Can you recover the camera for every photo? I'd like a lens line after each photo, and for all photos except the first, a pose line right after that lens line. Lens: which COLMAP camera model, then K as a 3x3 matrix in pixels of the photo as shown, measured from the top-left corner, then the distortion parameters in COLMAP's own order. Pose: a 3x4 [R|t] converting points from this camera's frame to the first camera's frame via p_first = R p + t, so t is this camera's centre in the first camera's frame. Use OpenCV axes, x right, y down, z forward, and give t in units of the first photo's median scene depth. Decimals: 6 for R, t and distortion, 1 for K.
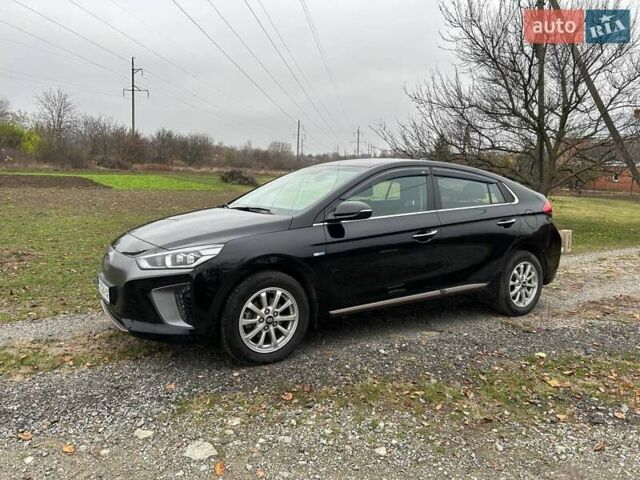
lens RADIAL K [[473.4, 0, 320.2], [0, 473.4, 249.8], [0, 0, 1]] dist [0.060812, -0.056495]
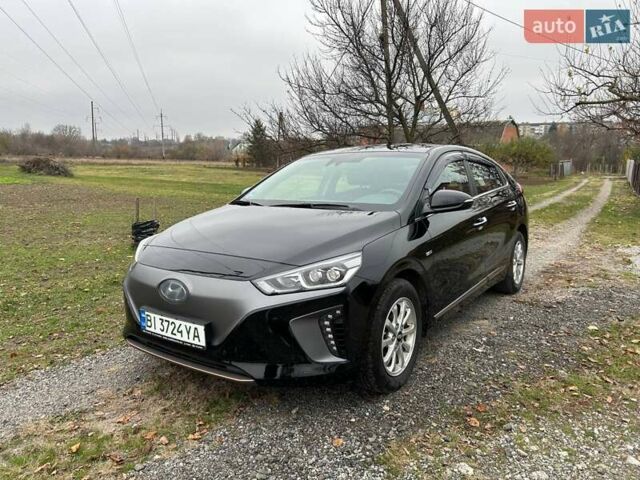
lens RADIAL K [[473.4, 0, 320.2], [0, 473.4, 249.8], [0, 0, 1]] dist [0.060812, -0.056495]
pose [[0.927437, -0.089066, 0.363218, -0.494577], [0.078471, 0.995951, 0.043856, -0.049828], [-0.365653, -0.012172, 0.930671, 0.247320]]
